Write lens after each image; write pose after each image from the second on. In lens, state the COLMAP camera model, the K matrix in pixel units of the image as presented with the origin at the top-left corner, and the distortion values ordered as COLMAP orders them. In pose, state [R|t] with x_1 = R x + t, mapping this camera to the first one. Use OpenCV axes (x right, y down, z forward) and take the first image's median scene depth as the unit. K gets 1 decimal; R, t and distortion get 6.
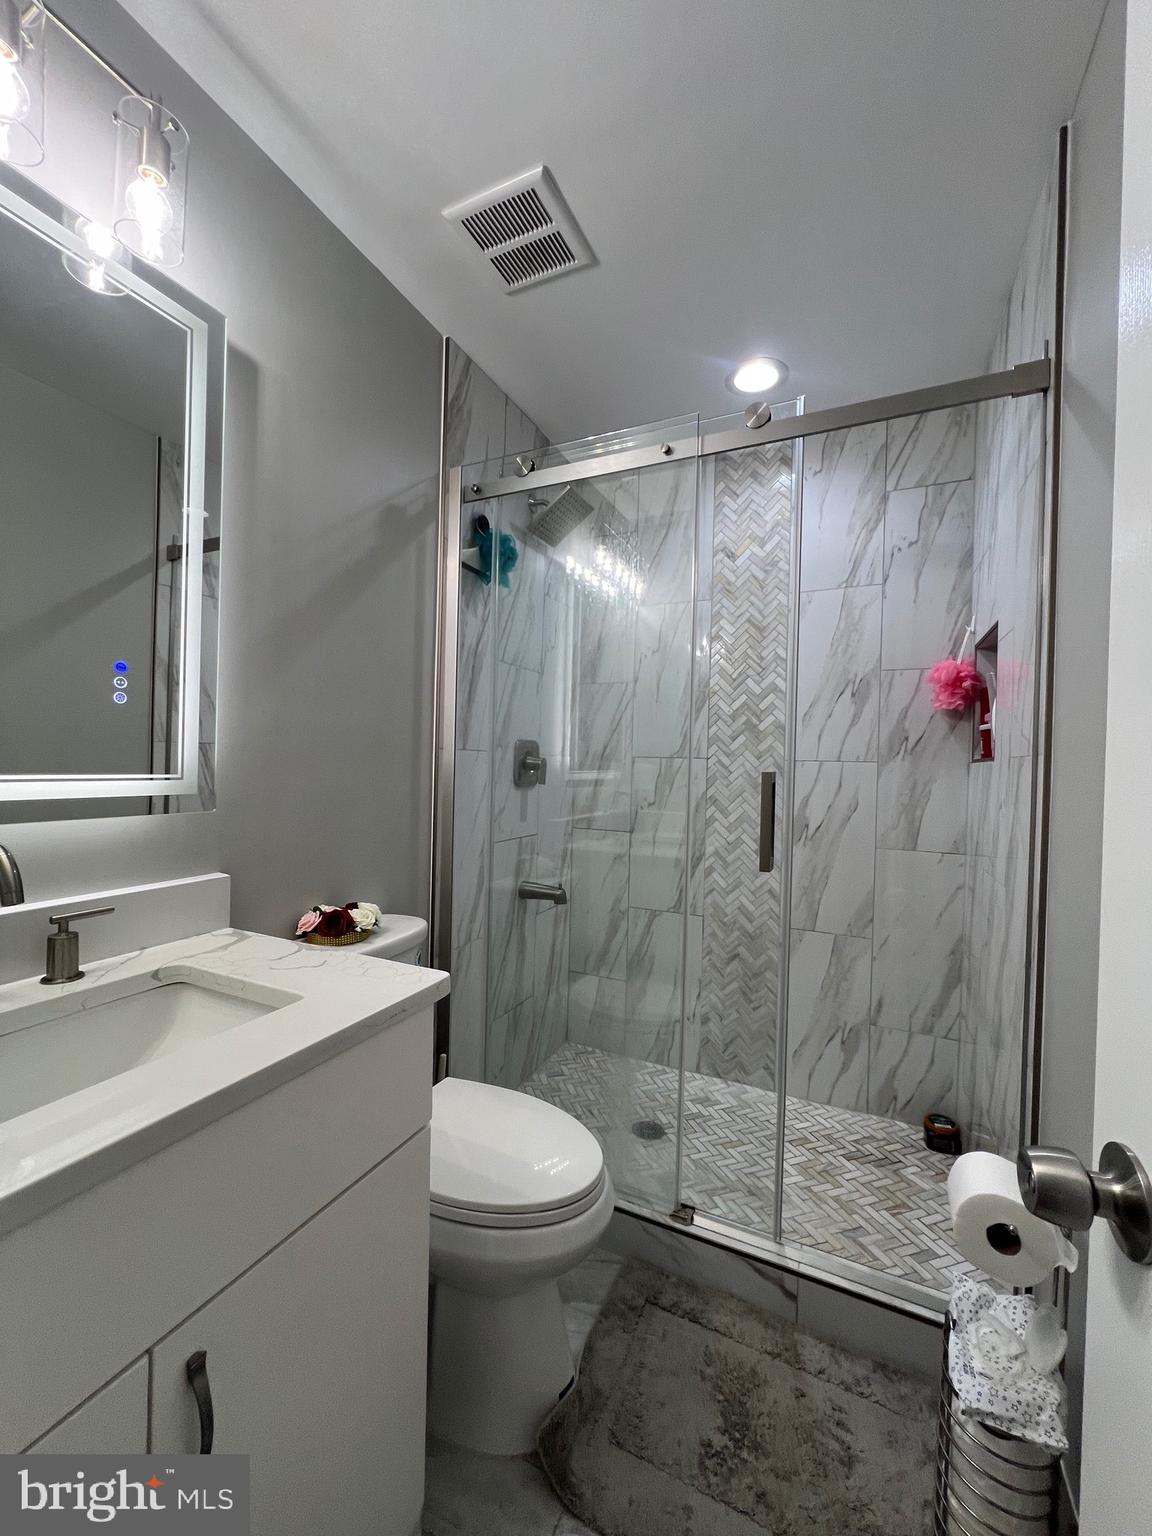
lens RADIAL K [[611.5, 0, 570.8], [0, 611.5, 768.4], [0, 0, 1]] dist [-0.003116, 0.000686]
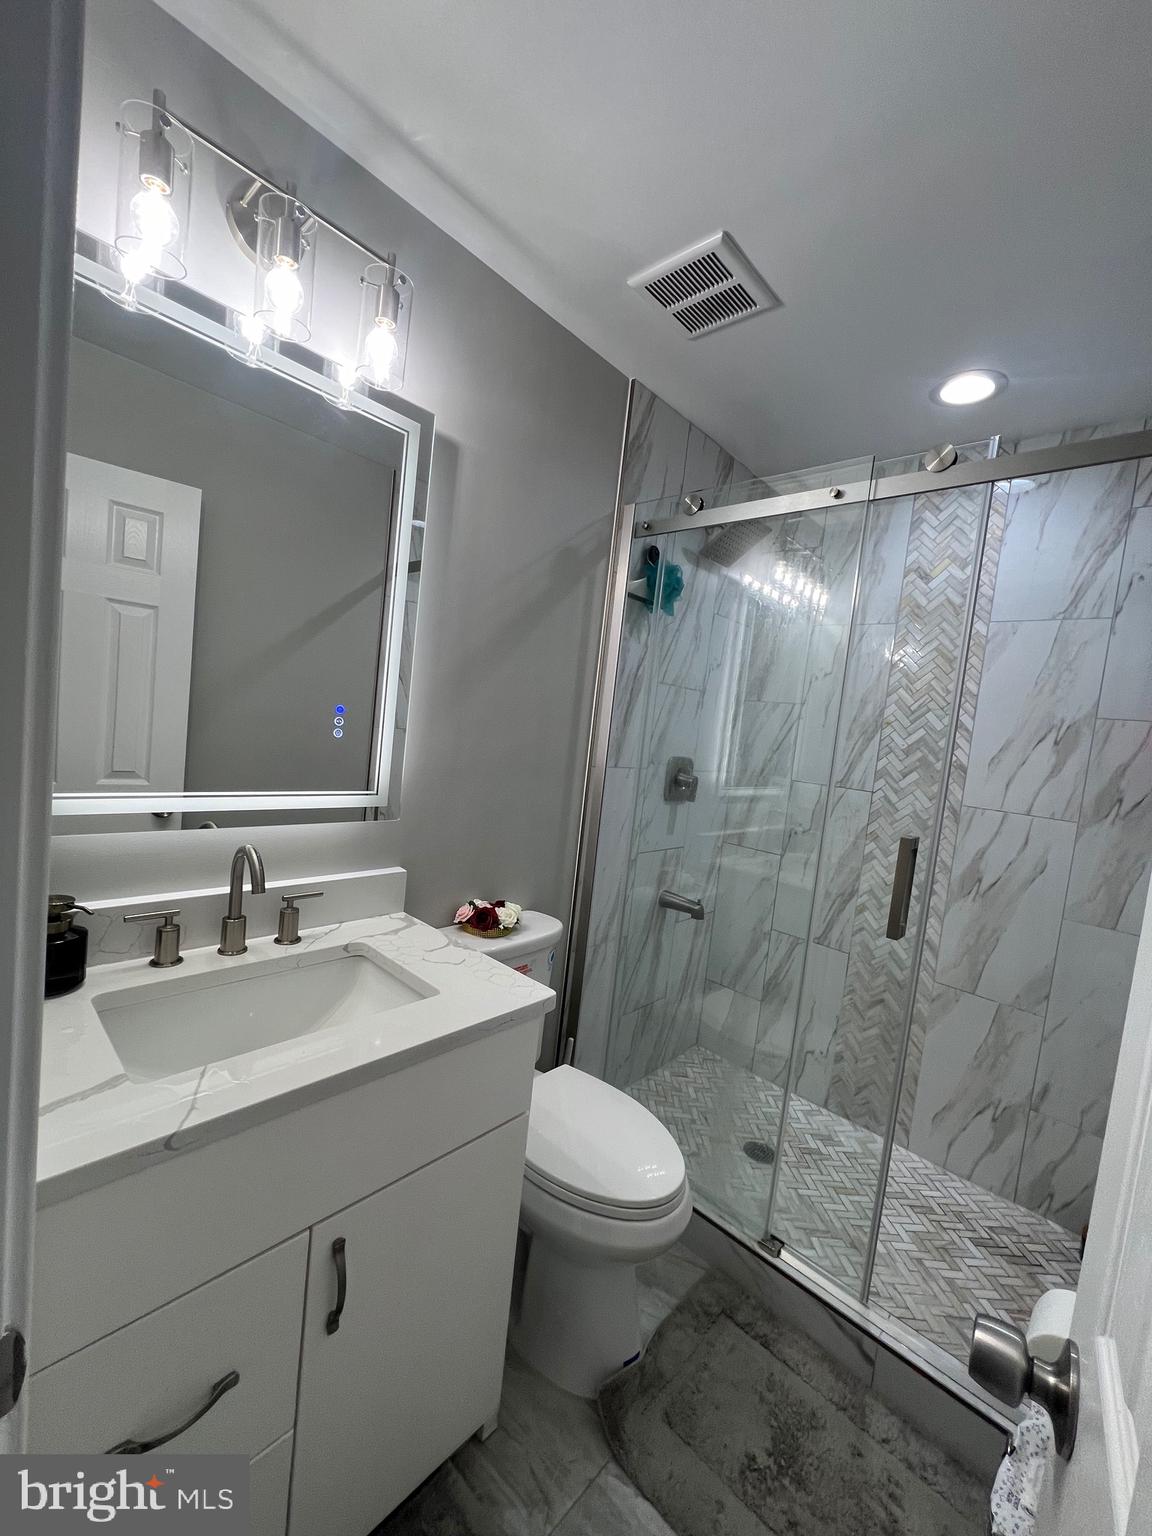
lens RADIAL K [[611.5, 0, 570.8], [0, 611.5, 768.4], [0, 0, 1]] dist [-0.003116, 0.000686]
pose [[0.950577, 0.098922, -0.294309, 0.070991], [-0.085843, 0.994673, 0.057067, -0.087733], [0.298386, -0.028982, 0.954005, -0.056438]]
